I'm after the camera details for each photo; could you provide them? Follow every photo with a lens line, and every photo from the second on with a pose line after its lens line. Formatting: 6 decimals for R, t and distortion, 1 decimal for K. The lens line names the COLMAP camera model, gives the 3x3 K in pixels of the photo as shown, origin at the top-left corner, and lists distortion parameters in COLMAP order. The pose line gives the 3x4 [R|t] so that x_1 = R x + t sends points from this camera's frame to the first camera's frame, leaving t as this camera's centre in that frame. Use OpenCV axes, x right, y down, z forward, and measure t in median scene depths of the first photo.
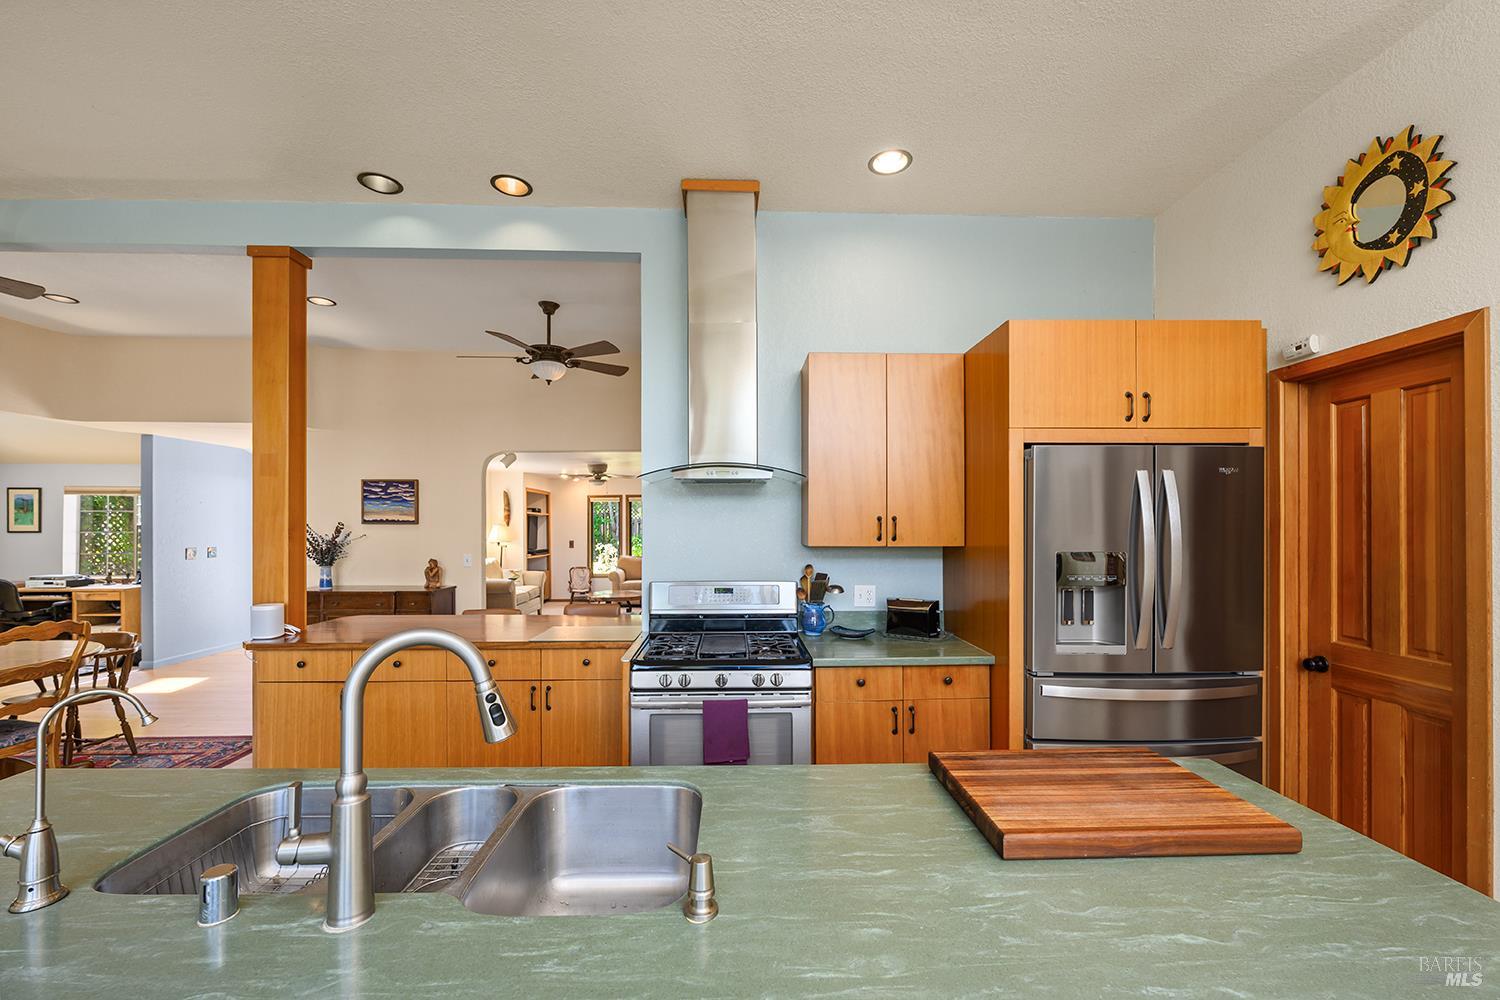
lens RADIAL K [[607.5, 0, 756.0], [0, 607.5, 520.2], [0, 0, 1]] dist [-0.008104, 0.000471]
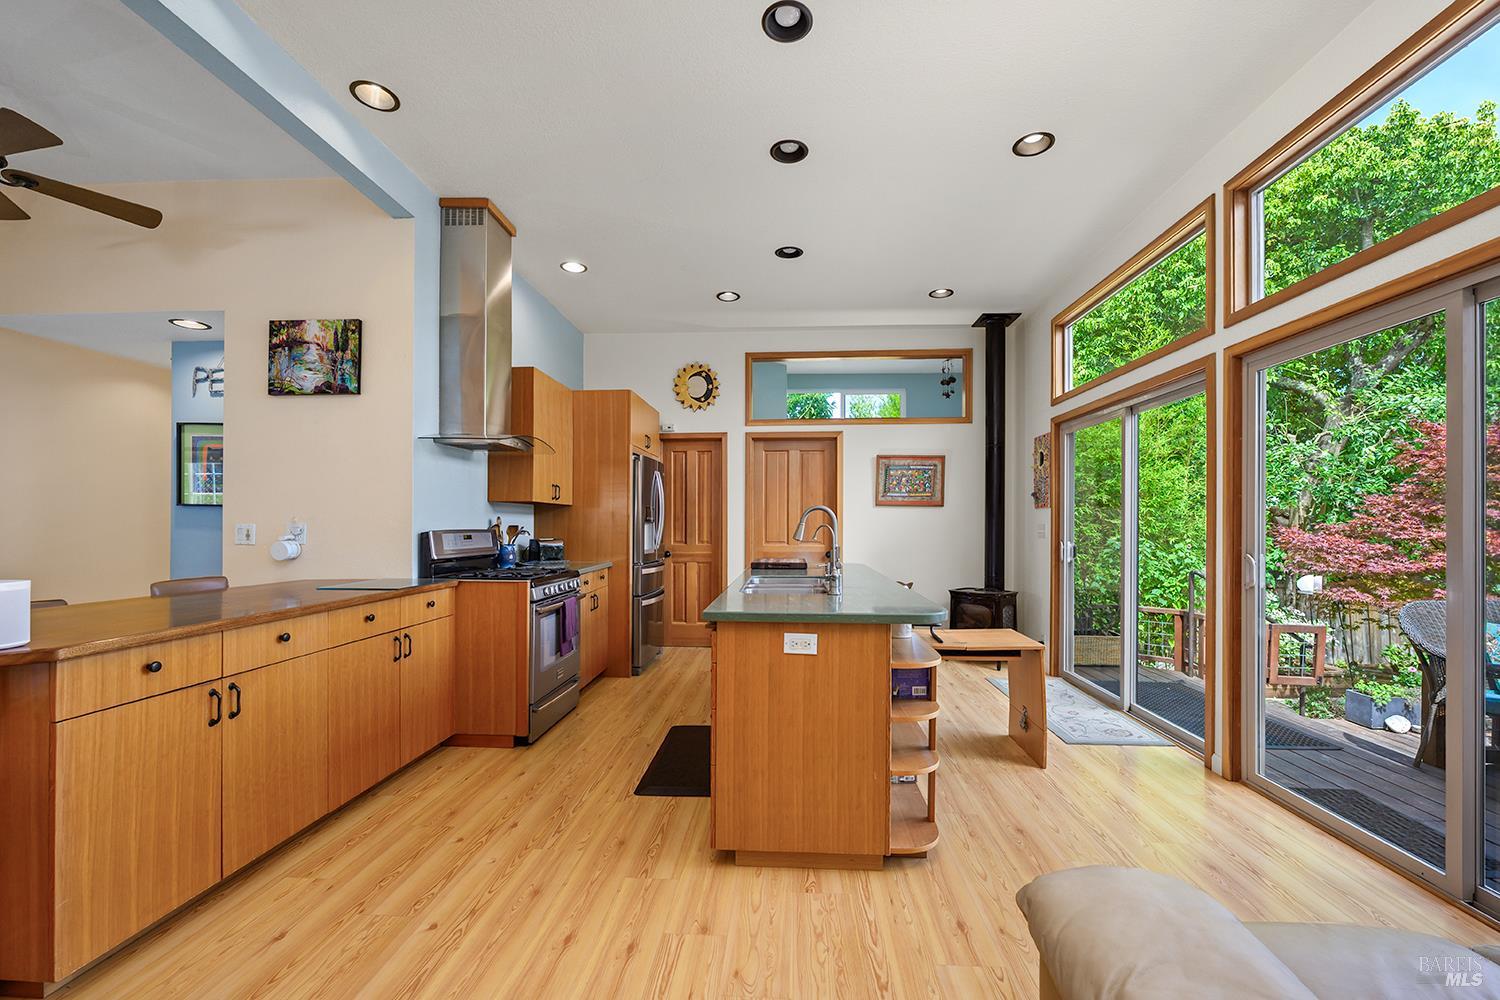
lens RADIAL K [[607.5, 0, 770.8], [0, 607.5, 516.7], [0, 0, 1]] dist [-0.008104, 0.000471]
pose [[0.058269, 0.013710, 0.998207, -0.611881], [-0.004165, 0.999900, -0.013490, 0.044863], [-0.998292, -0.003372, 0.058320, 0.165706]]
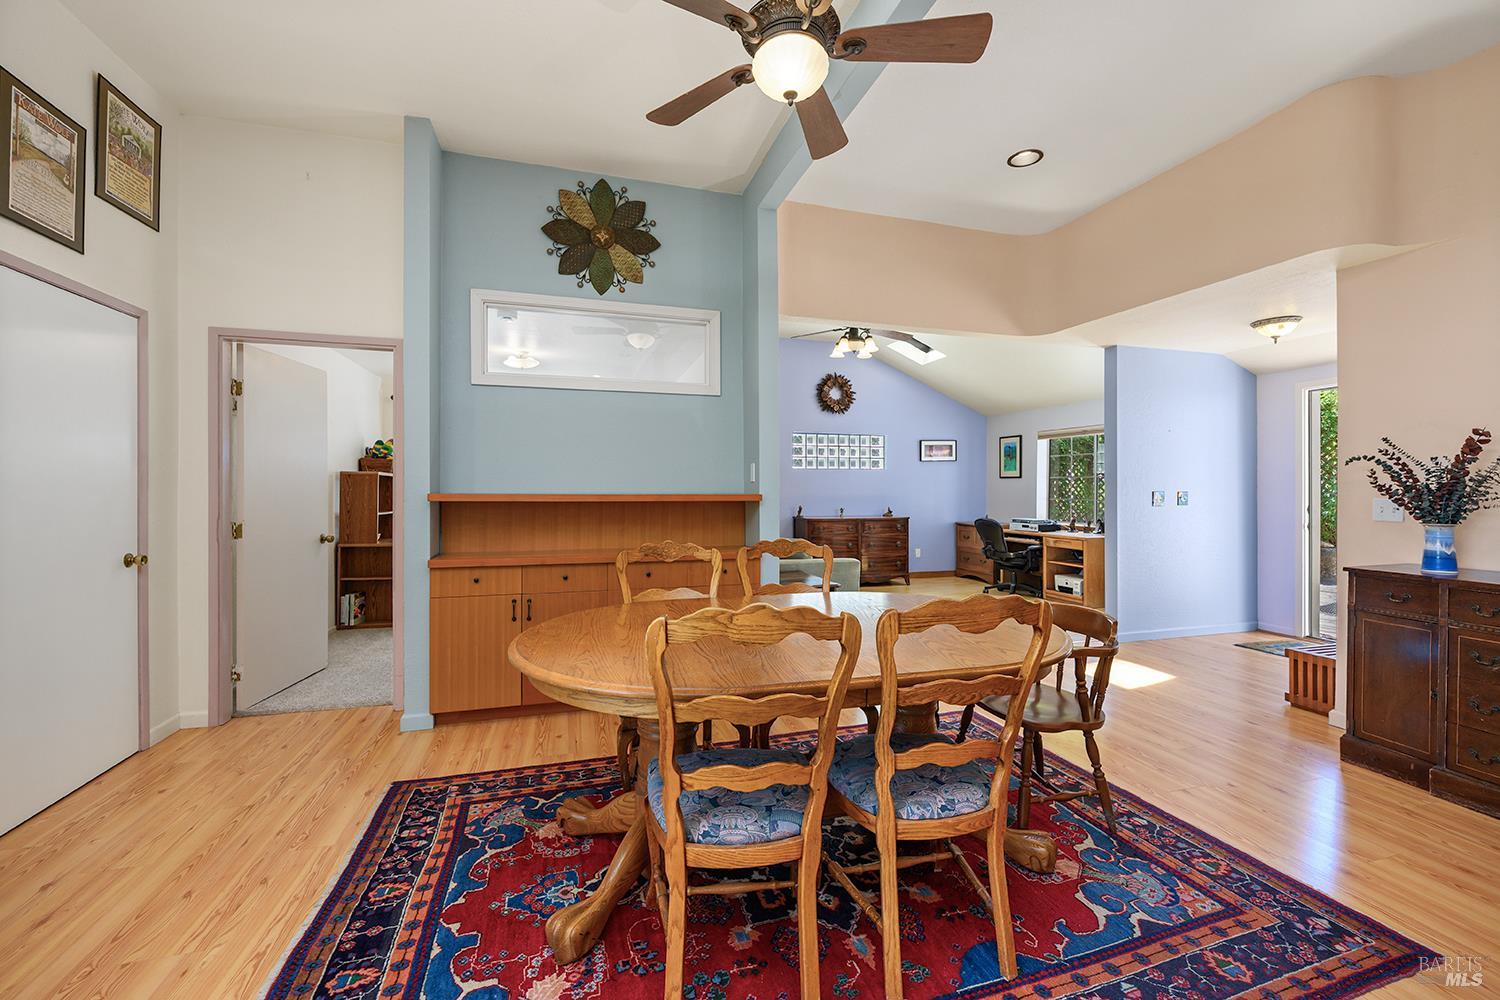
lens RADIAL K [[607.5, 0, 747.8], [0, 607.5, 493.2], [0, 0, 1]] dist [-0.008104, 0.000471]
pose [[0.258179, 0.010271, -0.966042, -0.354246], [0.005714, 0.999910, 0.012158, 0.038419], [0.966080, -0.008659, 0.258097, 0.323501]]
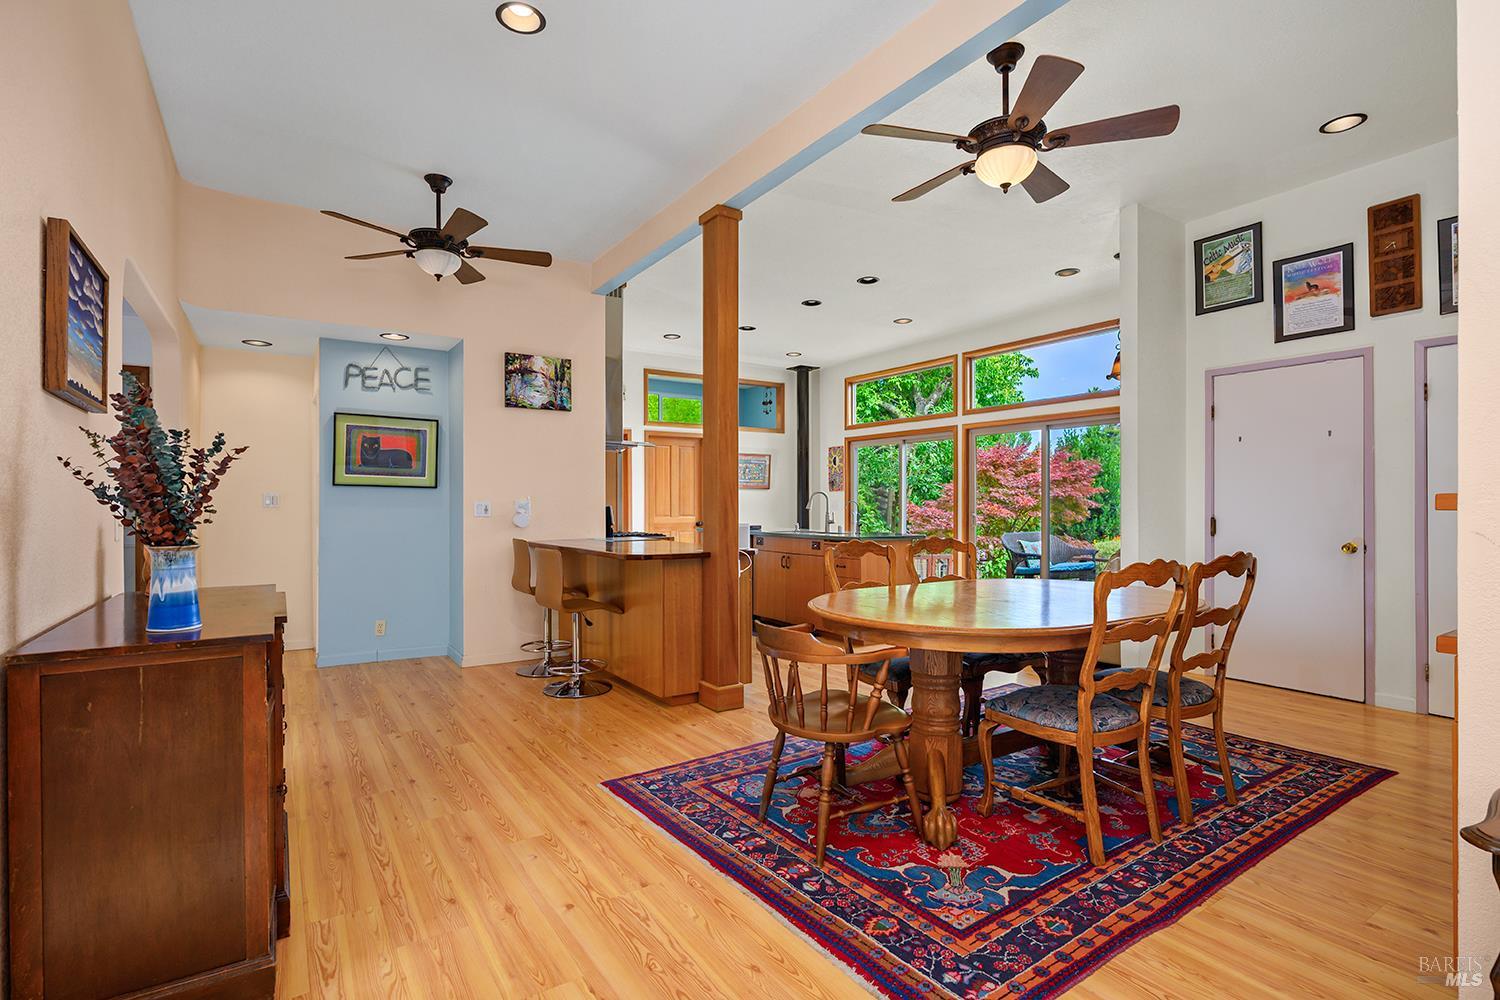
lens RADIAL K [[685.2, 0, 768.9], [0, 685.2, 499.3], [0, 0, 1]] dist [-0.003360, 0.000630]
pose [[-0.547893, 0.006442, 0.836523, -0.972284], [0.000247, 0.999972, -0.007539, 0.049794], [-0.836548, -0.003924, -0.547879, 0.829527]]
